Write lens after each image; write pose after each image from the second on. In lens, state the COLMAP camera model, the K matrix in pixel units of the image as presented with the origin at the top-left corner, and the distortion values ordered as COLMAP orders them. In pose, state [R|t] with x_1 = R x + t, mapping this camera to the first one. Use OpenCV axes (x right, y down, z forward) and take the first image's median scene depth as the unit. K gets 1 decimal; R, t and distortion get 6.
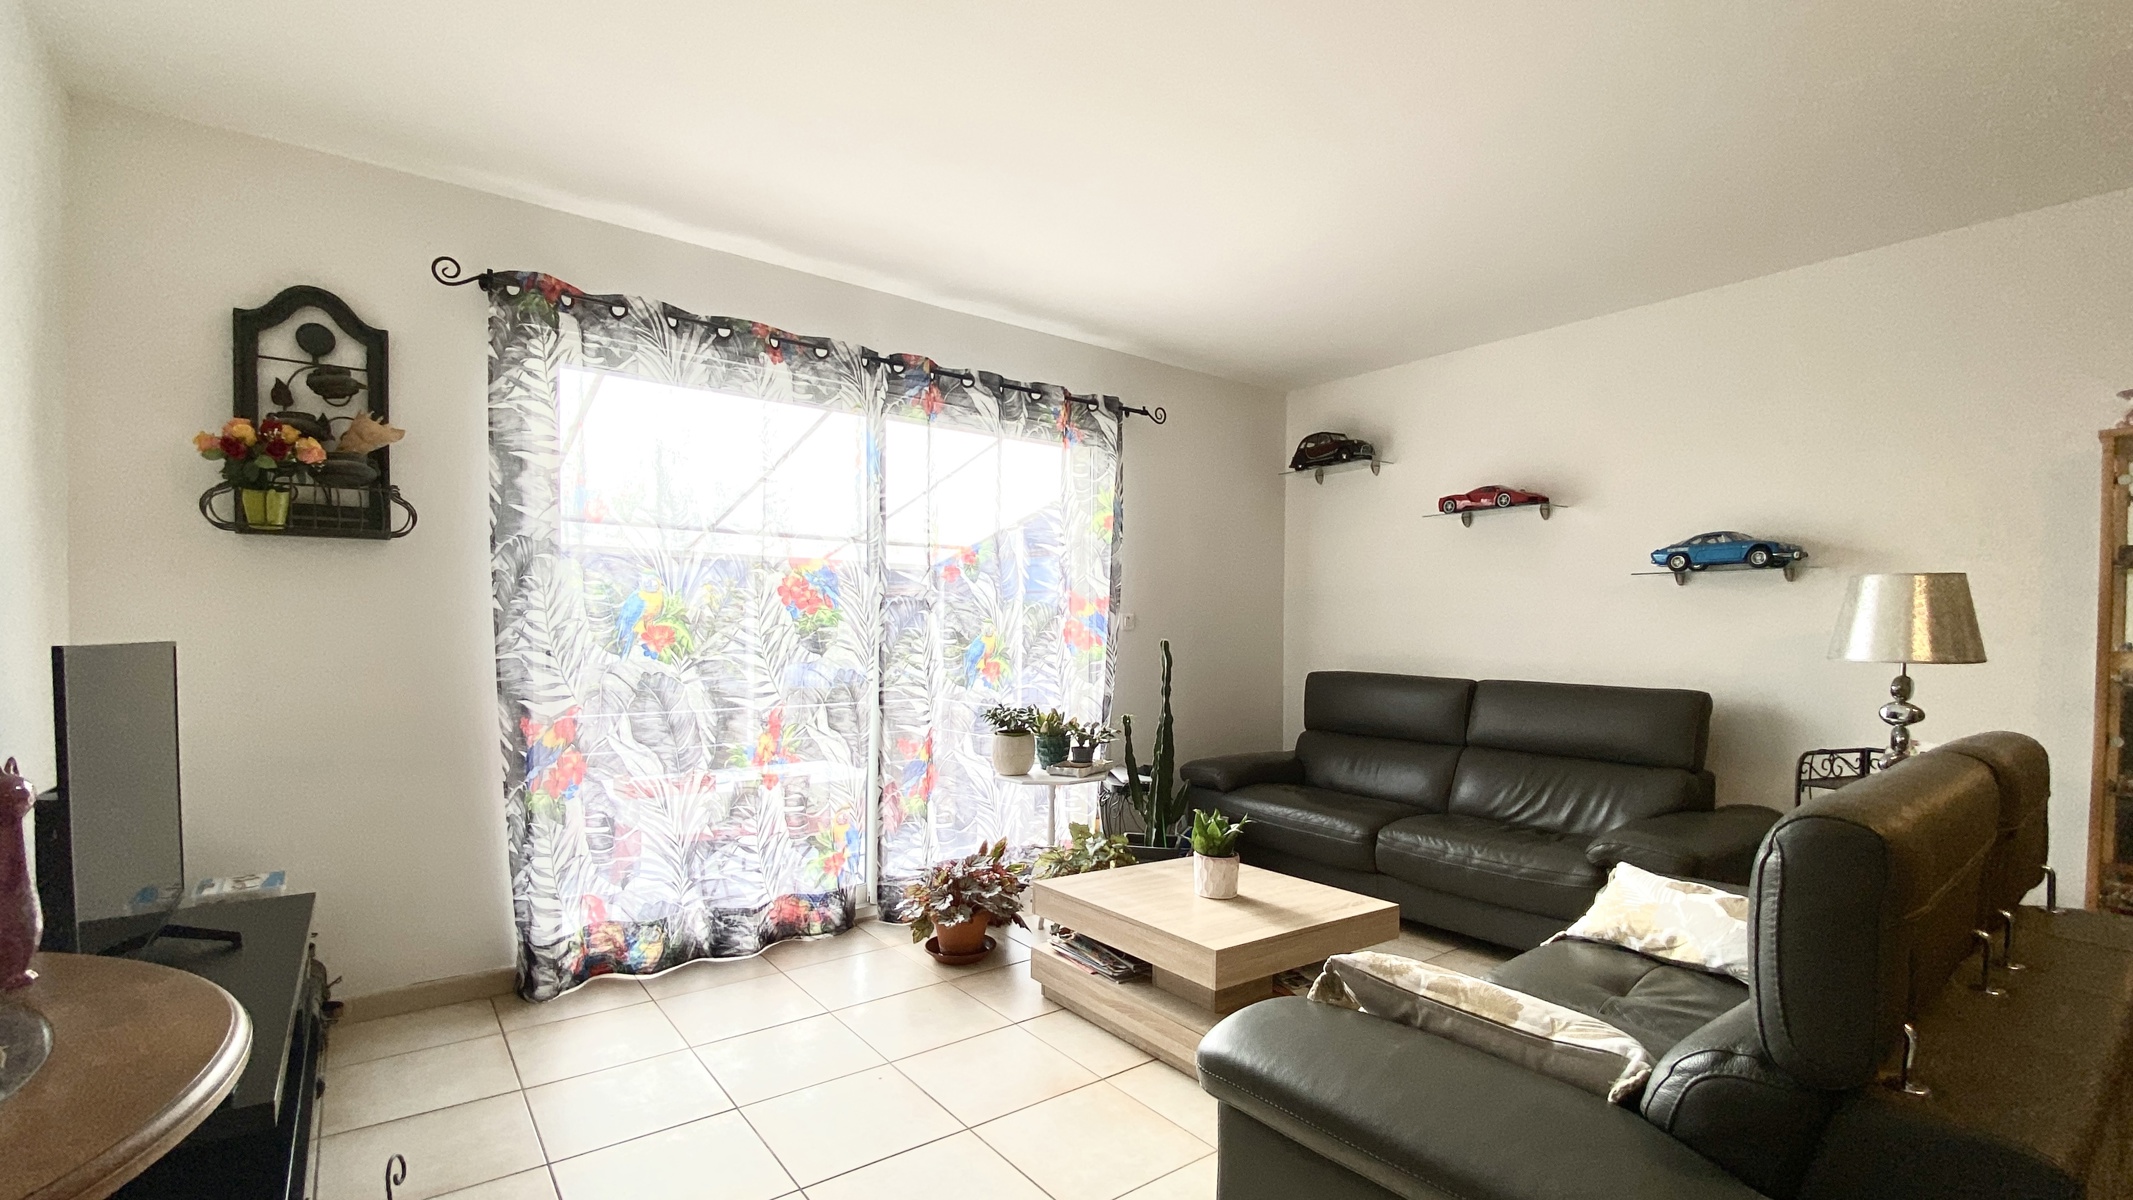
lens RADIAL K [[933.1, 0, 1096.5], [0, 933.1, 657.7], [0, 0, 1]] dist [-0.011785, -0.000881]
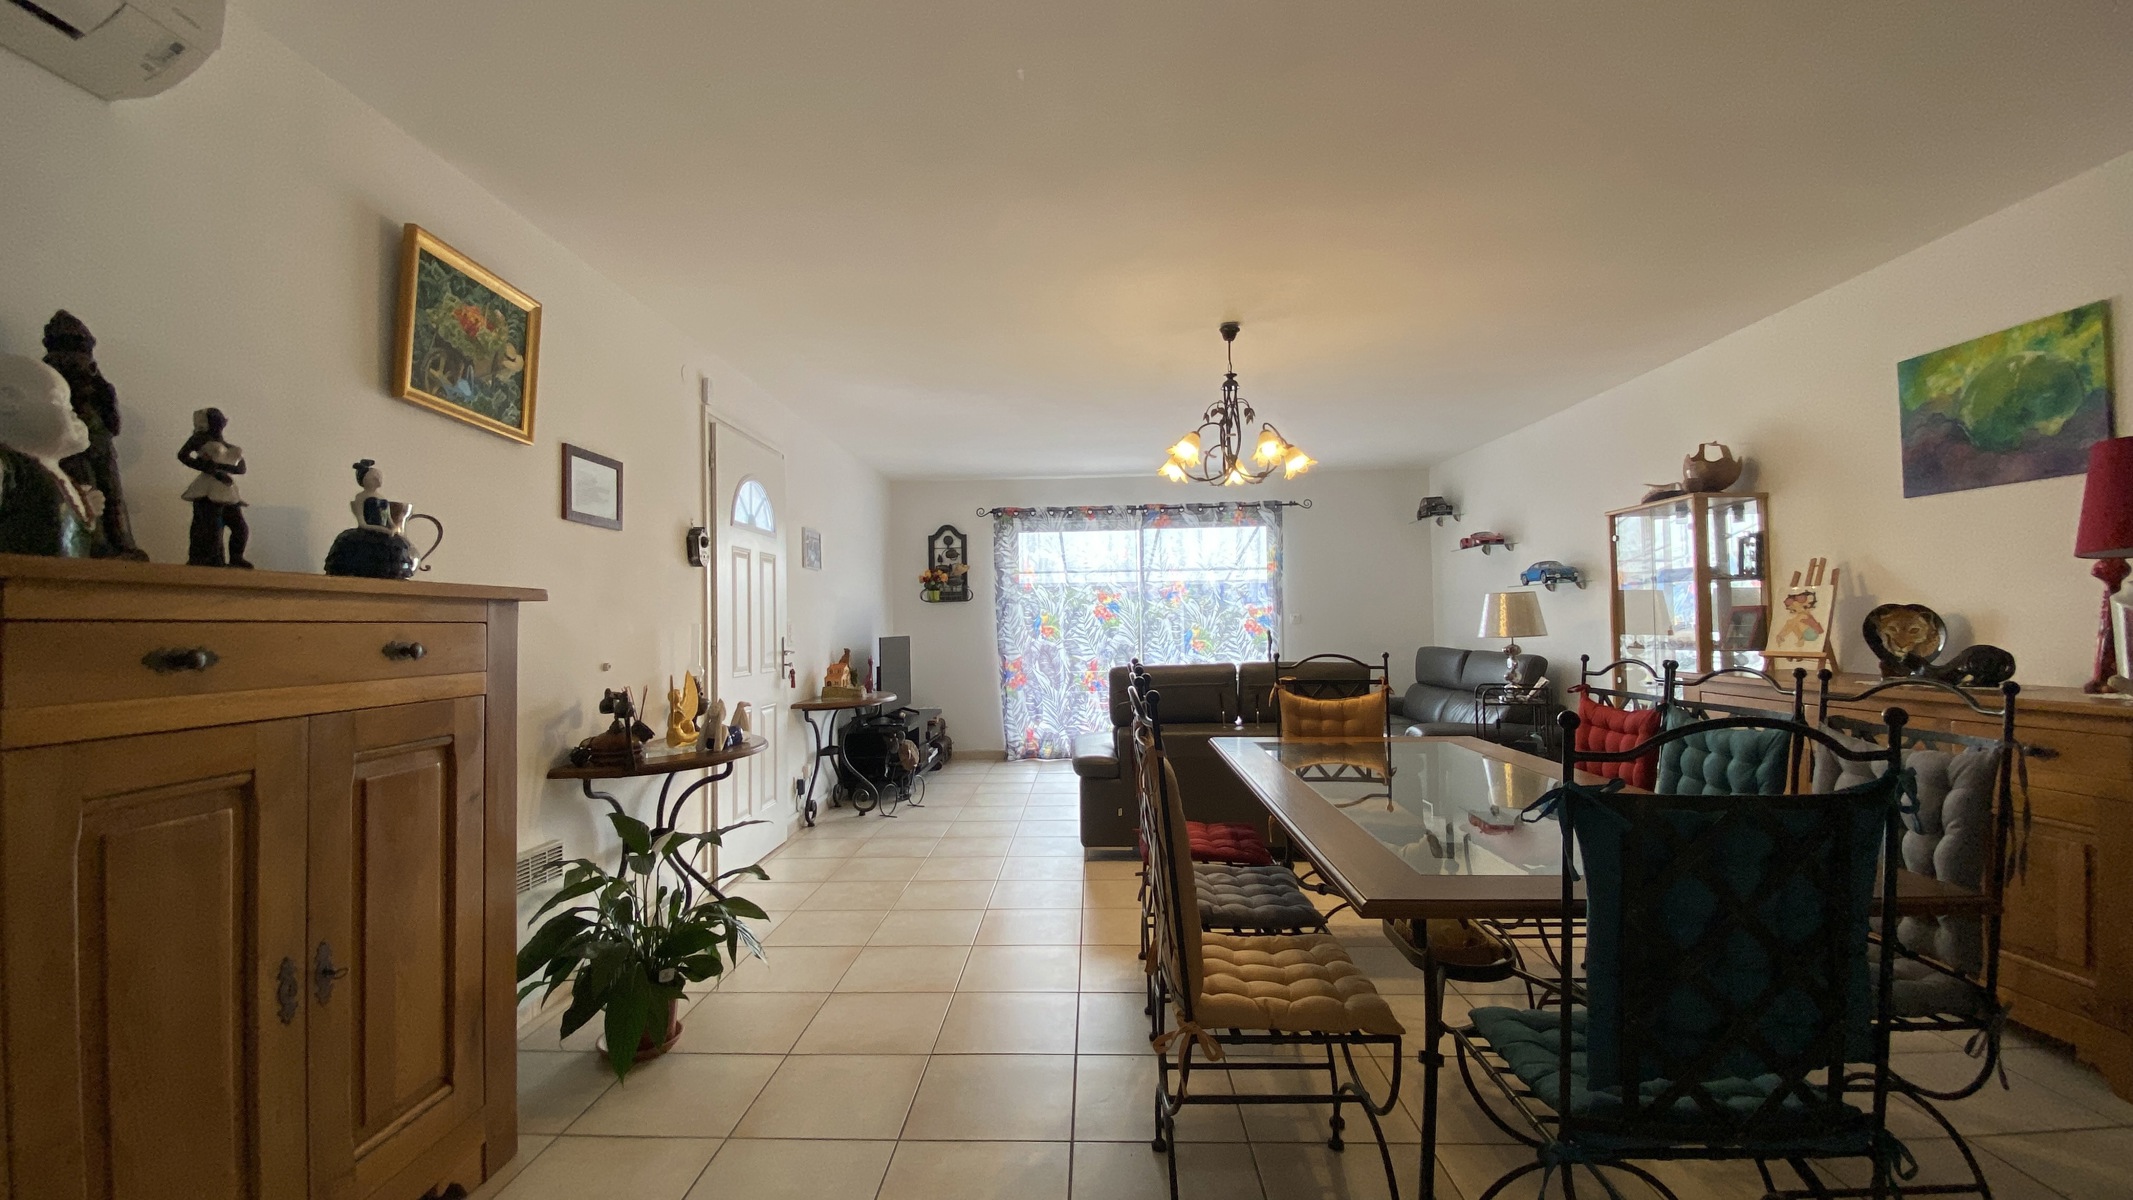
lens RADIAL K [[933.1, 0, 1068.5], [0, 933.1, 610.7], [0, 0, 1]] dist [-0.011785, -0.000881]
pose [[0.761358, -0.021329, -0.647981, 1.358512], [0.004286, 0.999602, -0.027867, -0.007698], [0.648317, 0.018439, 0.761147, -1.033085]]
